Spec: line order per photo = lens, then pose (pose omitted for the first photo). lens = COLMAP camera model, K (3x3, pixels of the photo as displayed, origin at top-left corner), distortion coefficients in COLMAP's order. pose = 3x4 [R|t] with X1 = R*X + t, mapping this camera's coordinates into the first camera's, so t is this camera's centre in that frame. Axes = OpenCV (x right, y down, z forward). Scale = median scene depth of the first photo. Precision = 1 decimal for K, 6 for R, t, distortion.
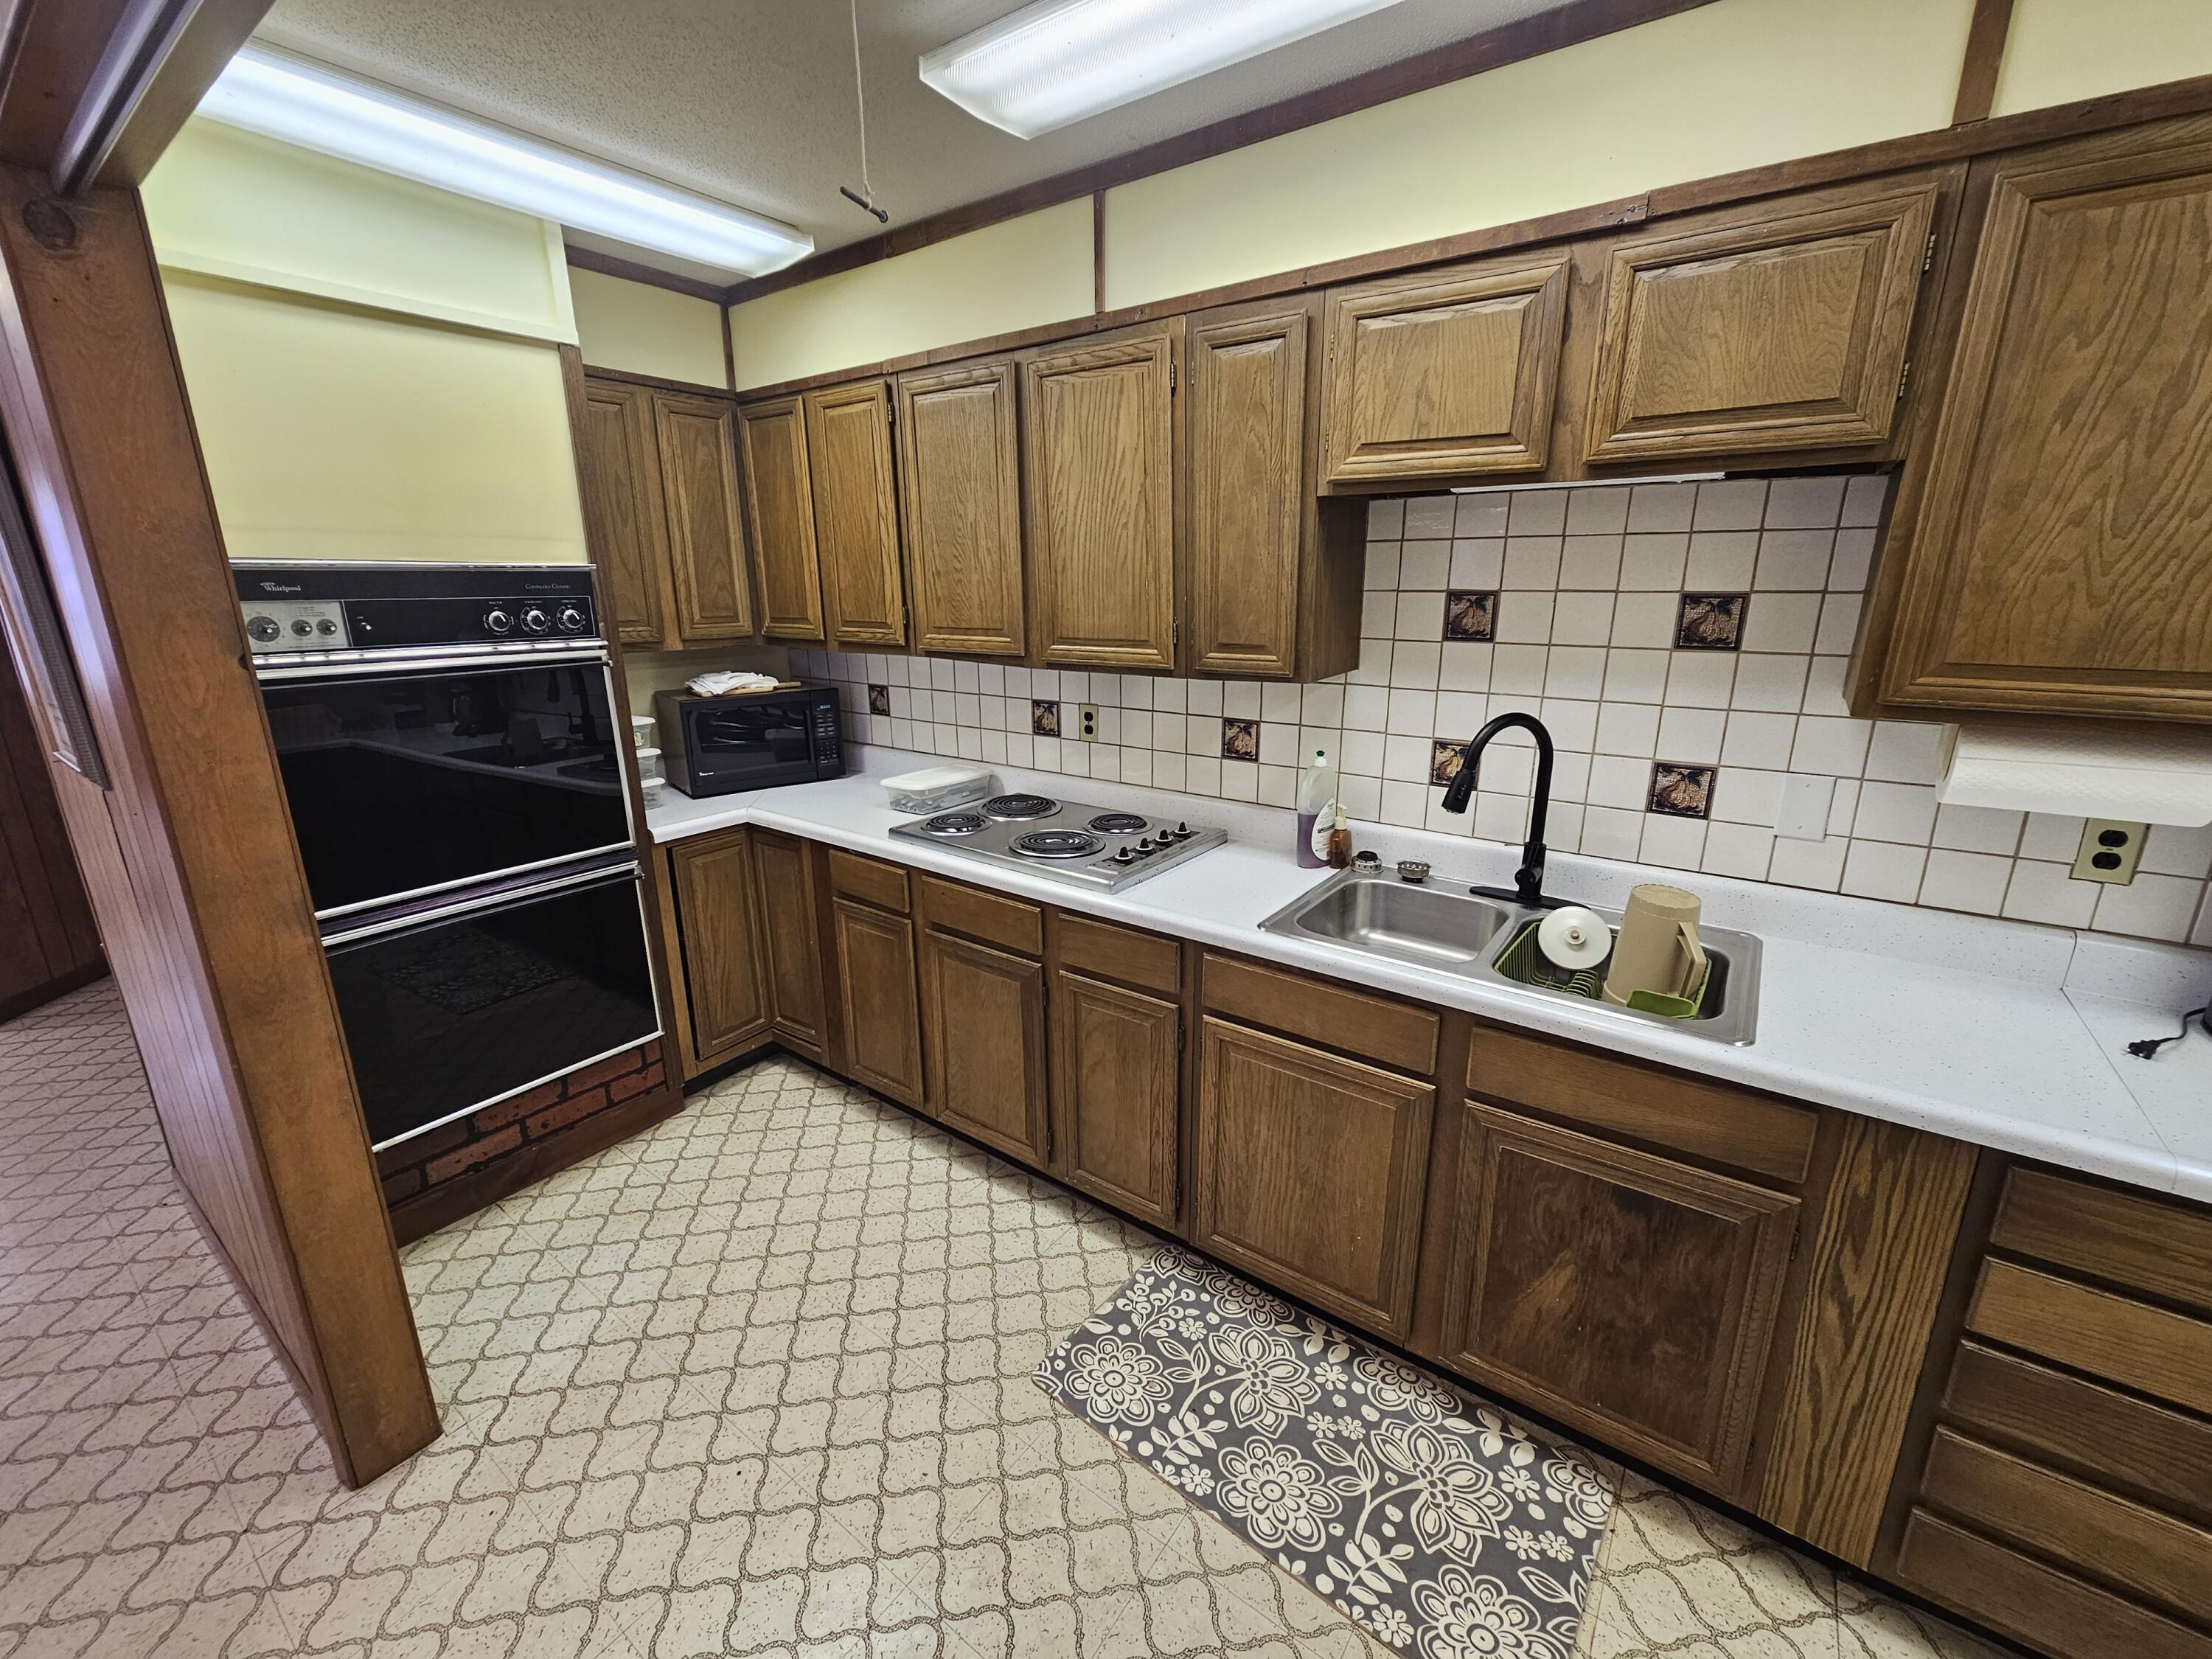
lens RADIAL K [[896.6, 0, 1106.1], [0, 896.6, 825.0], [0, 0, 1]] dist [0.000442, -0.000794]
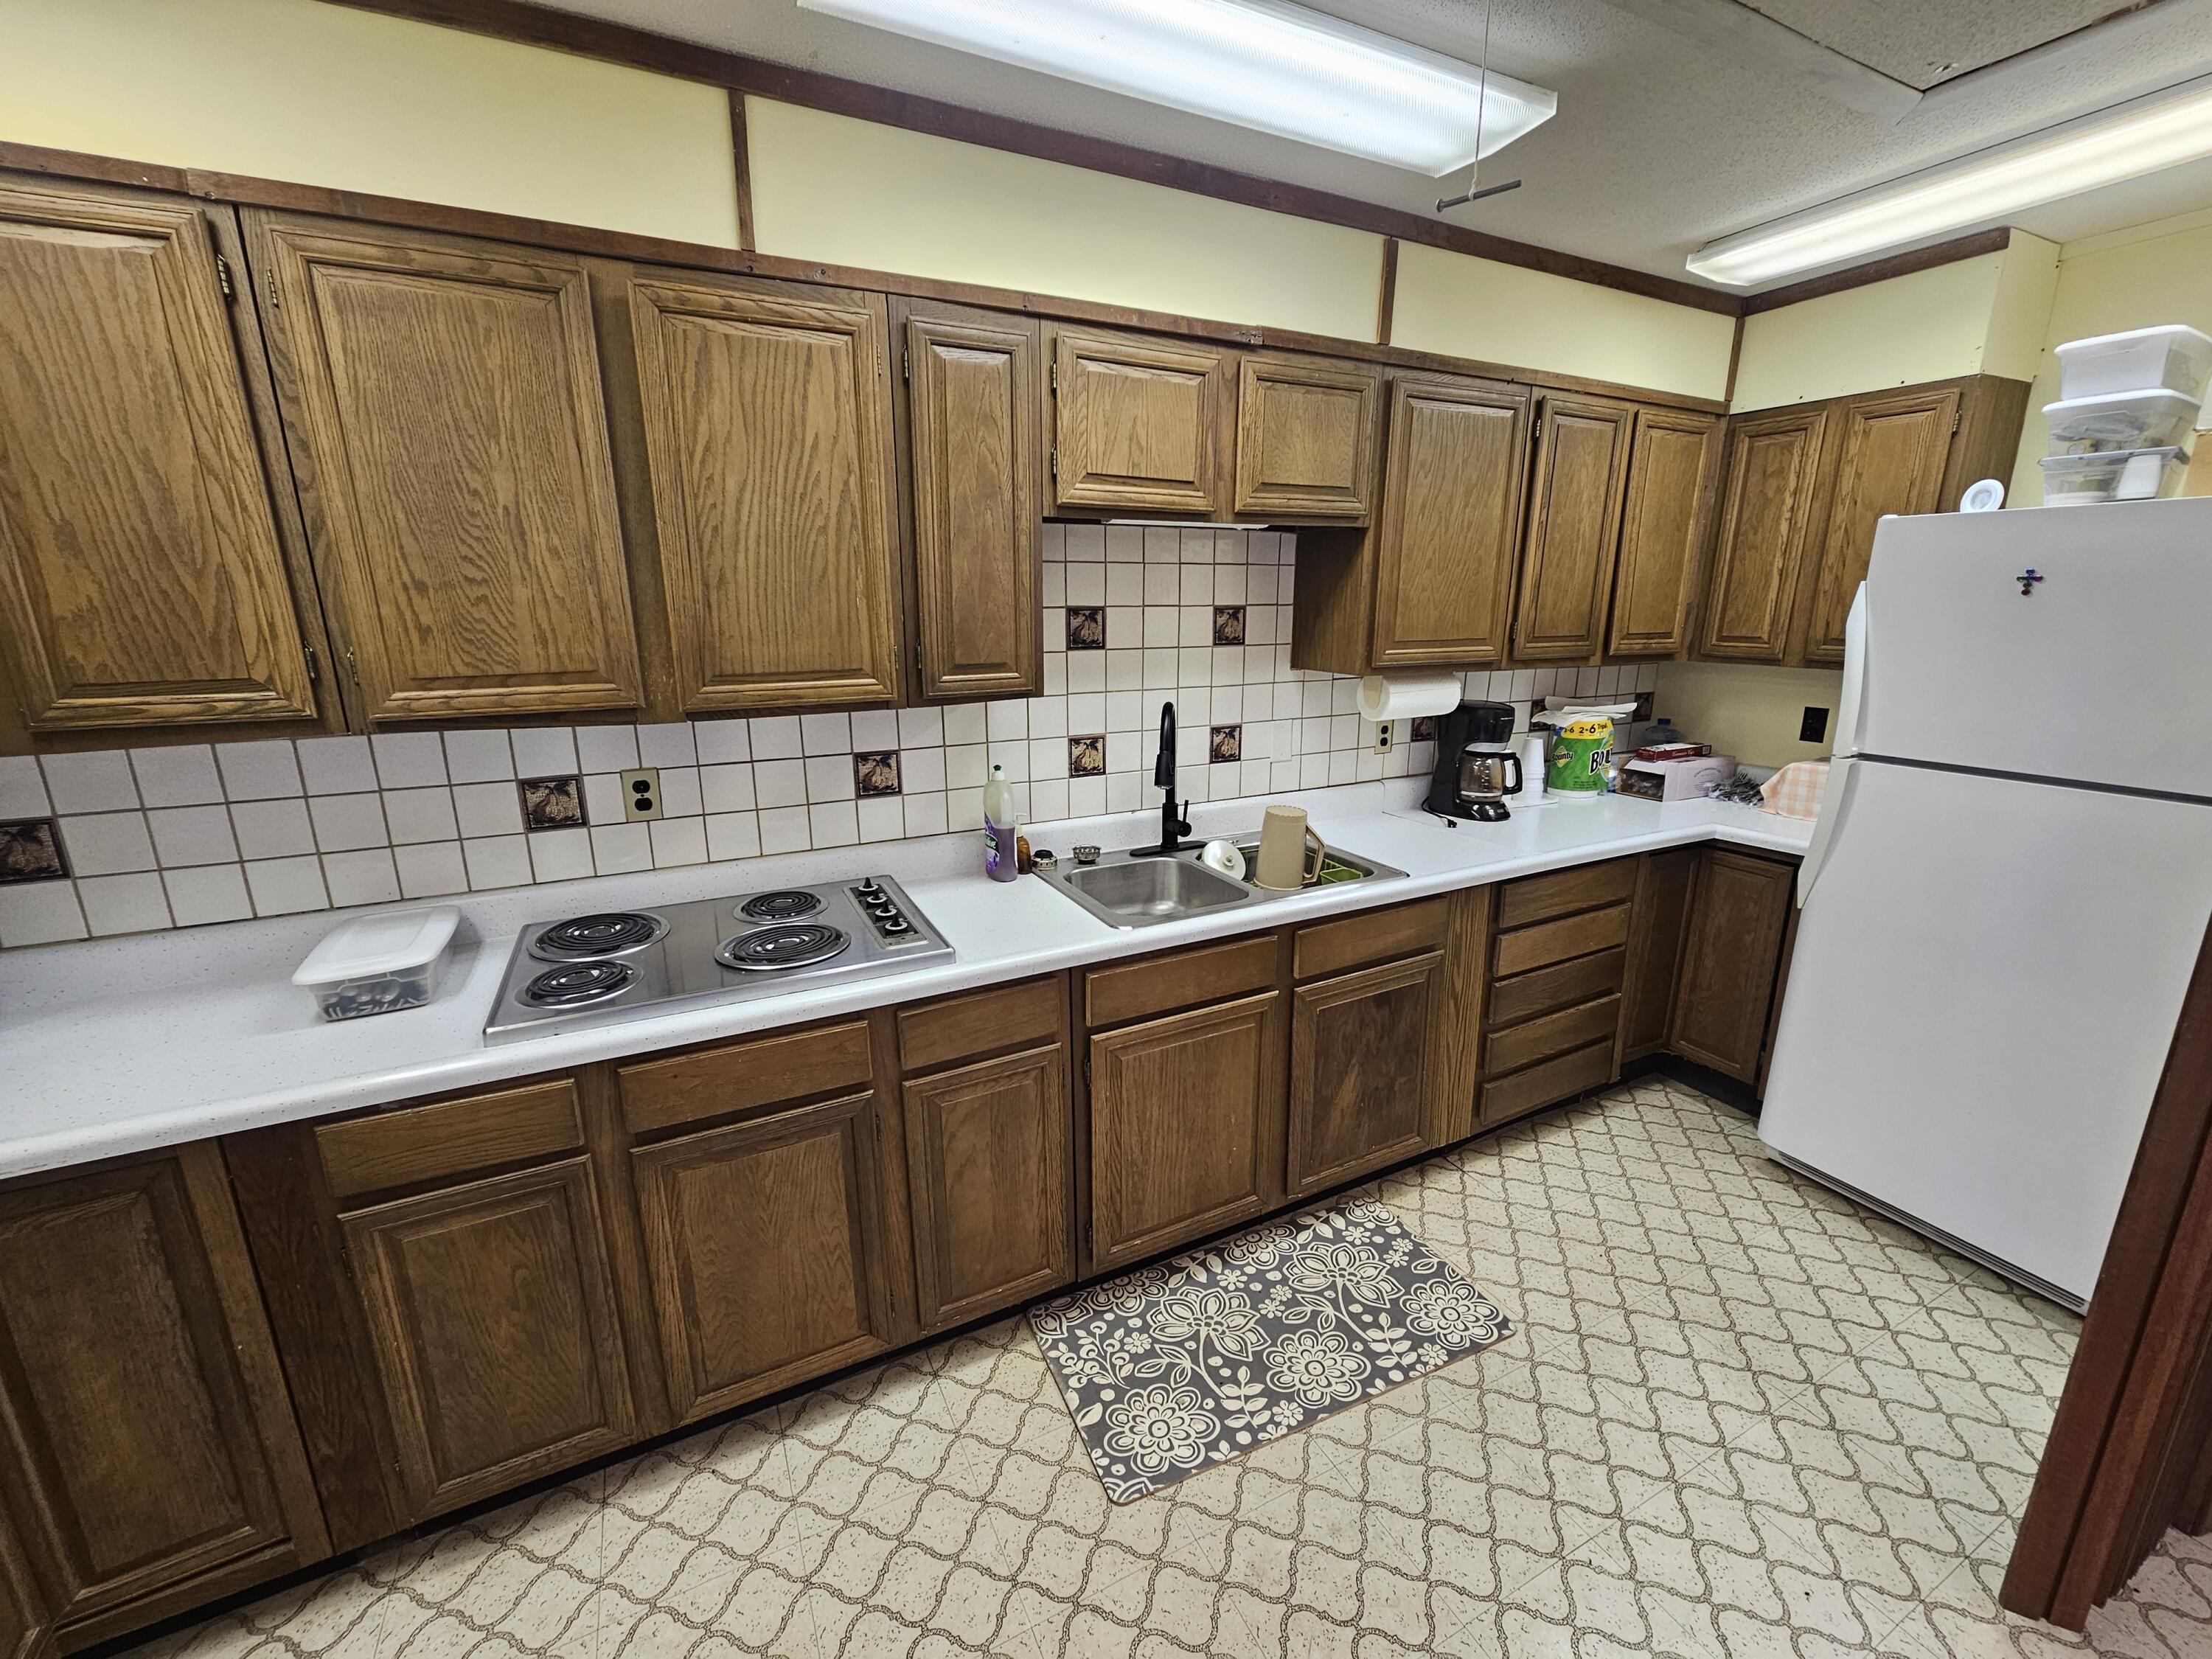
lens RADIAL K [[896.6, 0, 1104.8], [0, 896.6, 824.1], [0, 0, 1]] dist [0.000442, -0.000794]
pose [[0.459755, -0.215165, 0.861585, -0.657806], [0.238803, 0.964422, 0.113418, -0.116315], [-0.855336, 0.153604, 0.494780, 0.450848]]
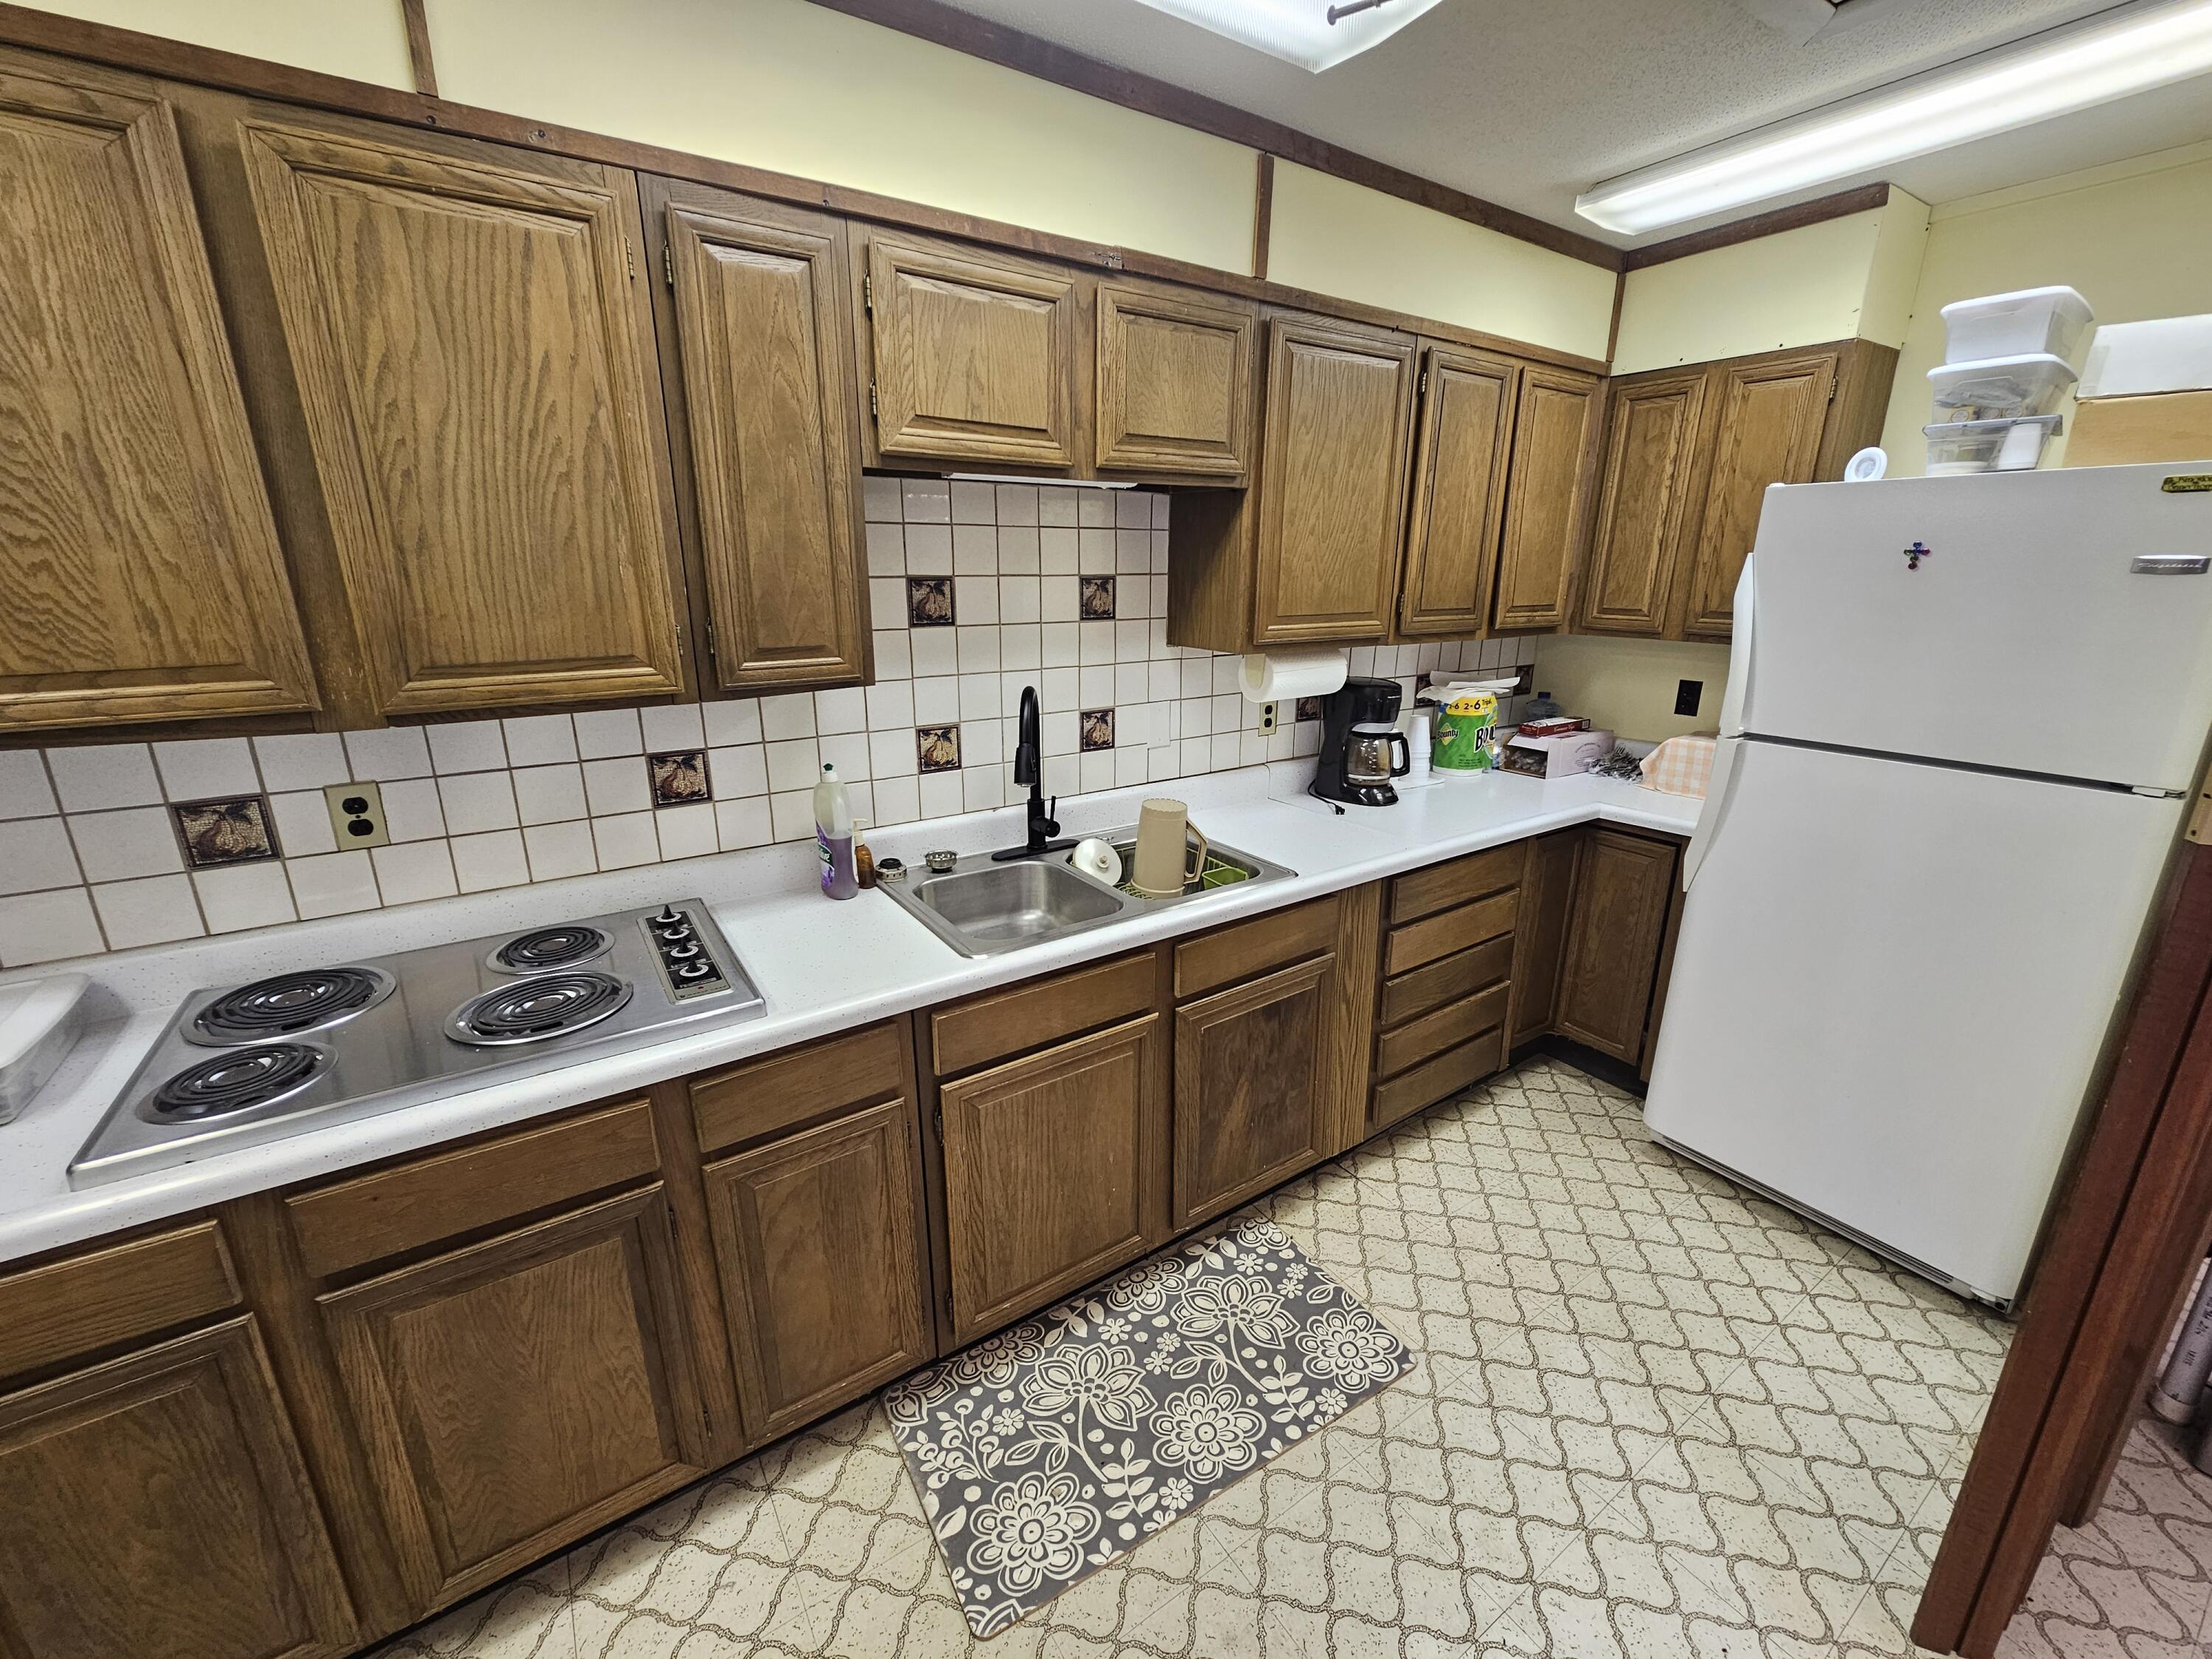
lens RADIAL K [[896.6, 0, 1106.9], [0, 896.6, 825.1], [0, 0, 1]] dist [0.000442, -0.000794]
pose [[0.345556, -0.259623, 0.901769, -0.512266], [0.247193, 0.952210, 0.179421, -0.128217], [-0.905255, 0.160911, 0.393219, 0.475279]]
